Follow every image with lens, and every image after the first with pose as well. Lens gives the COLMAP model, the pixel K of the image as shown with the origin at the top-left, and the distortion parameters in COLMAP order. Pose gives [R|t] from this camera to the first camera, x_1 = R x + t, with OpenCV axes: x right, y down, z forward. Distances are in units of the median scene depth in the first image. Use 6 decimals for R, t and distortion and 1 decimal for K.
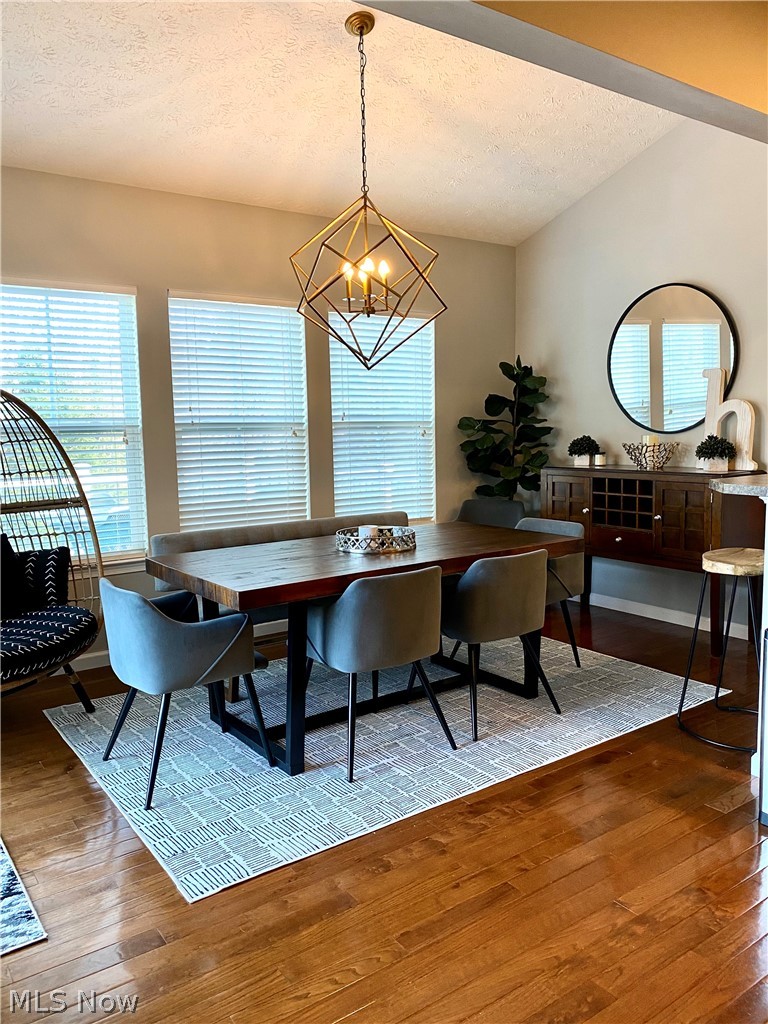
lens RADIAL K [[782.8, 0, 388.1], [0, 782.8, 512.8], [0, 0, 1]] dist [0.041978, -0.049506]
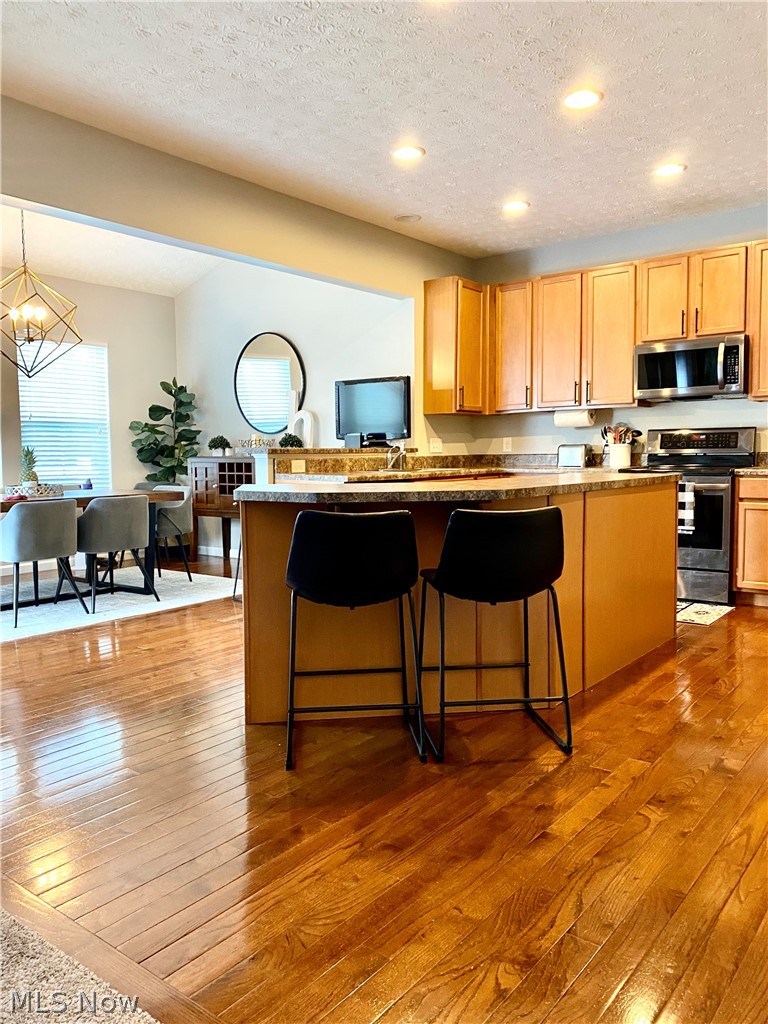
lens RADIAL K [[782.8, 0, 383.1], [0, 782.8, 515.3], [0, 0, 1]] dist [0.041978, -0.049506]
pose [[0.959415, -0.010496, 0.281803, 0.145471], [0.020272, 0.999289, -0.031798, 0.104232], [-0.281268, 0.036220, 0.958945, -0.466033]]
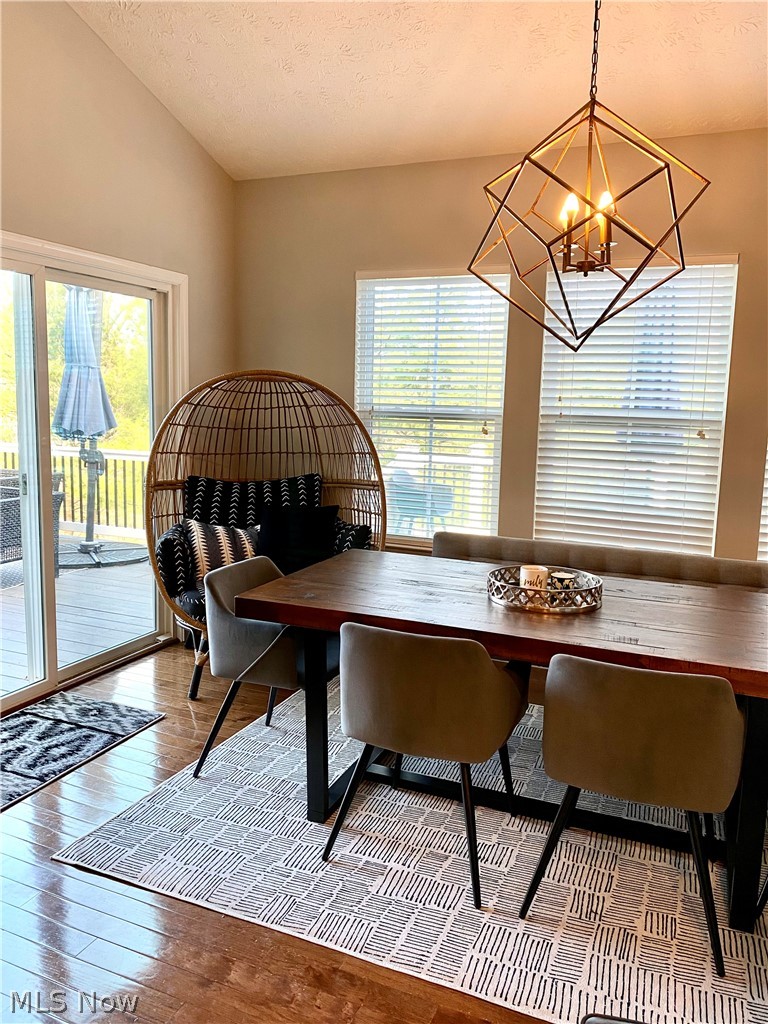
lens RADIAL K [[782.8, 0, 378.7], [0, 782.8, 511.0], [0, 0, 1]] dist [0.041978, -0.049506]
pose [[0.514089, 0.152857, -0.844007, 0.374157], [-0.133081, 0.986291, 0.097565, -0.063434], [0.847350, 0.062164, 0.527383, 0.356341]]
